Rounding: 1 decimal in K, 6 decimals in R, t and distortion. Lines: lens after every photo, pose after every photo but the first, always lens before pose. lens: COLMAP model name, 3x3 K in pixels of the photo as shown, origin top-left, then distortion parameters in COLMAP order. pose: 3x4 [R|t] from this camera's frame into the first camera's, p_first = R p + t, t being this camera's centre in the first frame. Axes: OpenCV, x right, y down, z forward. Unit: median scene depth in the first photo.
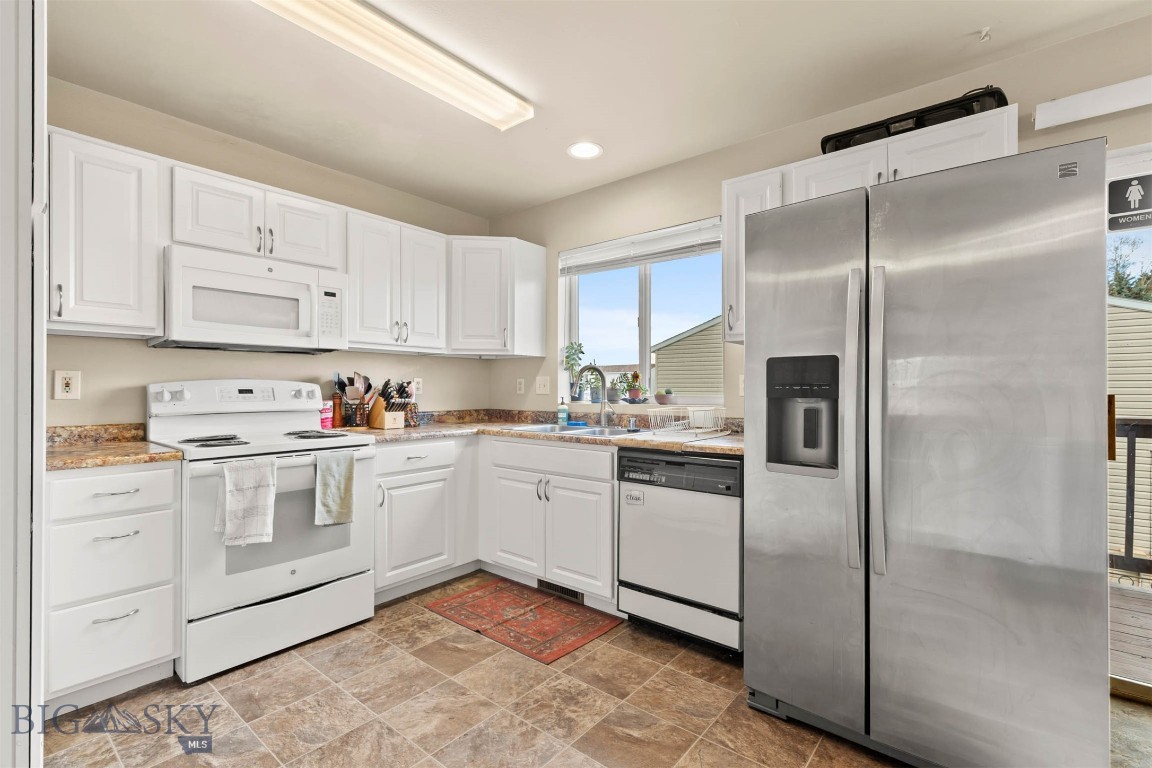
lens RADIAL K [[521.9, 0, 574.2], [0, 521.9, 386.7], [0, 0, 1]] dist [0.006092, -0.001436]
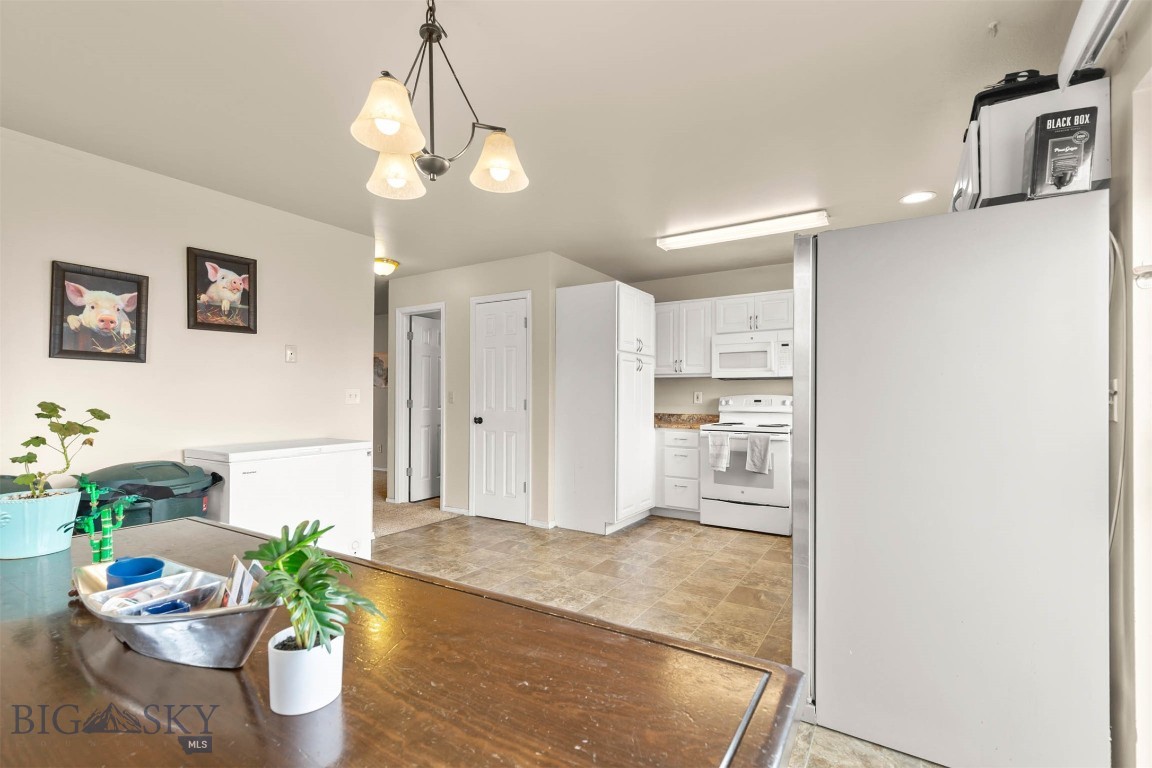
lens RADIAL K [[521.9, 0, 573.4], [0, 521.9, 389.5], [0, 0, 1]] dist [0.006092, -0.001436]
pose [[0.128431, -0.011224, -0.991655, 1.158786], [0.001511, 0.999937, -0.011122, -0.012788], [0.991717, -0.000070, 0.128440, 0.091970]]
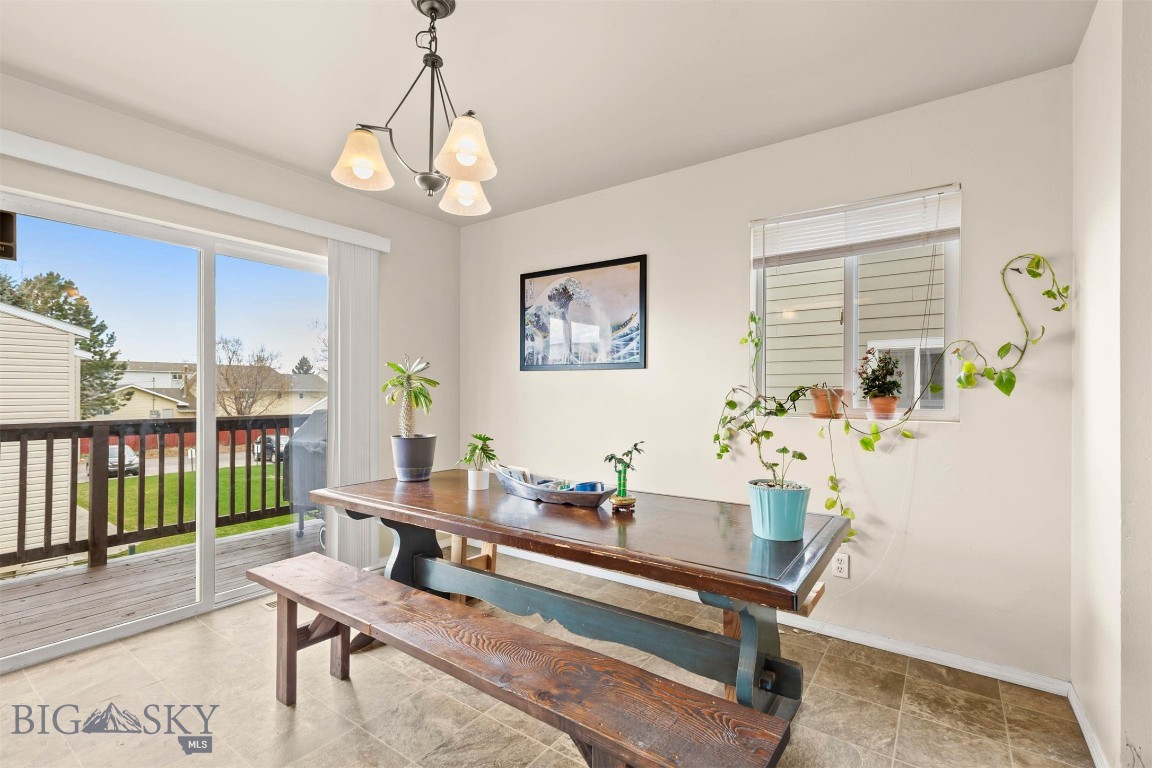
lens RADIAL K [[521.9, 0, 575.4], [0, 521.9, 386.2], [0, 0, 1]] dist [0.006092, -0.001436]
pose [[-0.072606, 0.007379, 0.997333, -1.220771], [-0.000259, 0.999972, -0.007418, -0.015356], [-0.997361, -0.000797, -0.072602, 1.264468]]
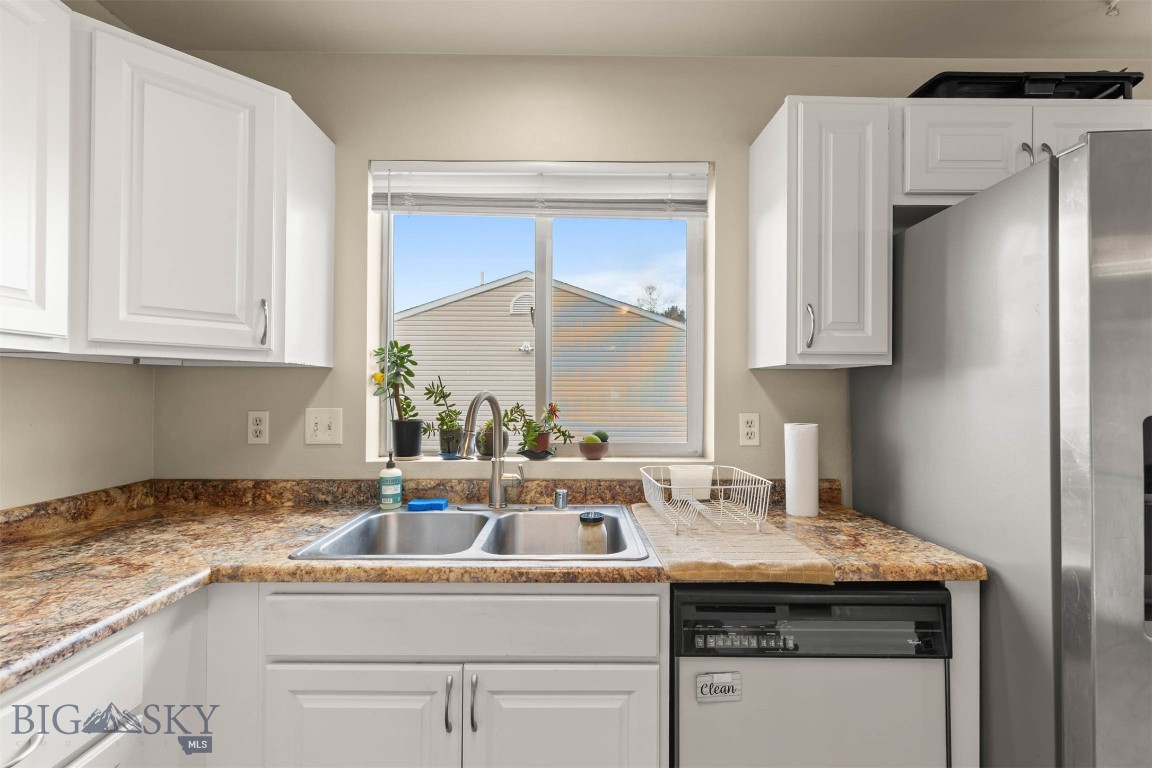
lens RADIAL K [[521.9, 0, 576.4], [0, 521.9, 385.3], [0, 0, 1]] dist [0.006092, -0.001436]
pose [[0.763865, 0.009412, 0.645308, -0.265814], [-0.007681, 0.999955, -0.005493, -0.053905], [-0.645331, -0.000761, 0.763903, 0.652872]]
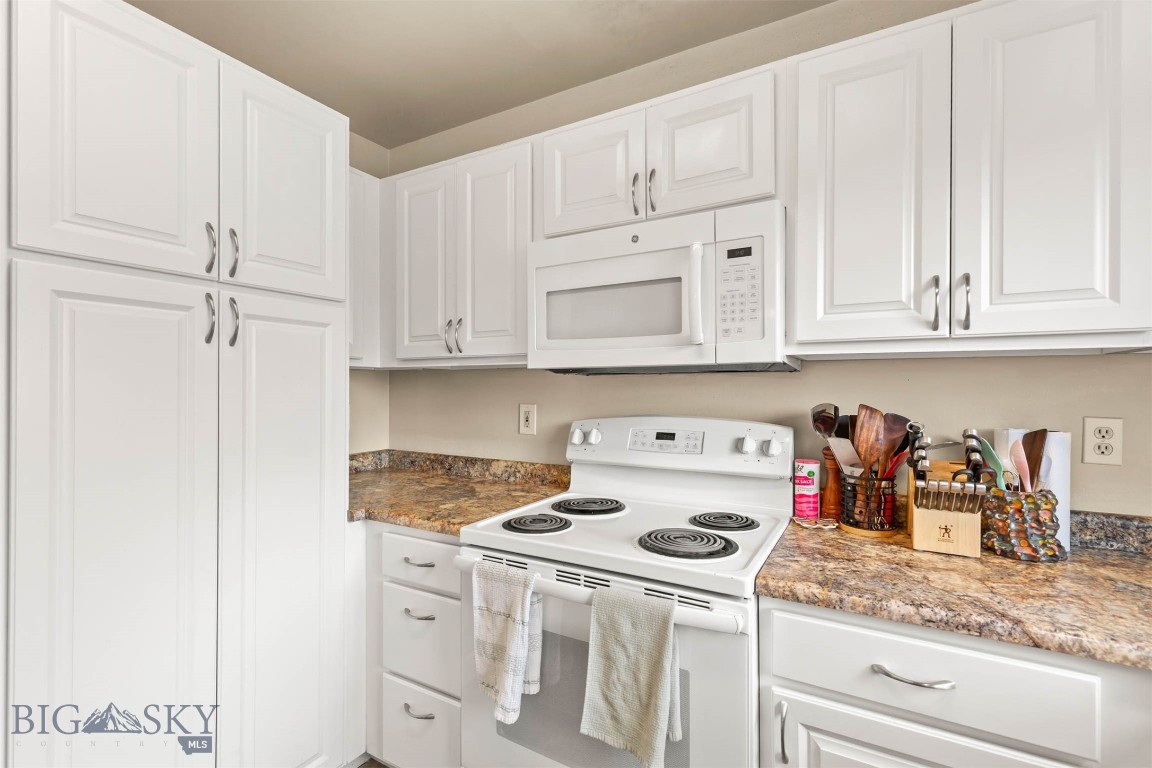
lens RADIAL K [[521.9, 0, 573.5], [0, 521.9, 385.0], [0, 0, 1]] dist [0.006092, -0.001436]
pose [[0.167072, -0.004500, -0.985934, -0.008998], [0.004497, 0.999983, -0.003802, -0.052109], [0.985934, -0.003799, 0.167089, 0.774475]]
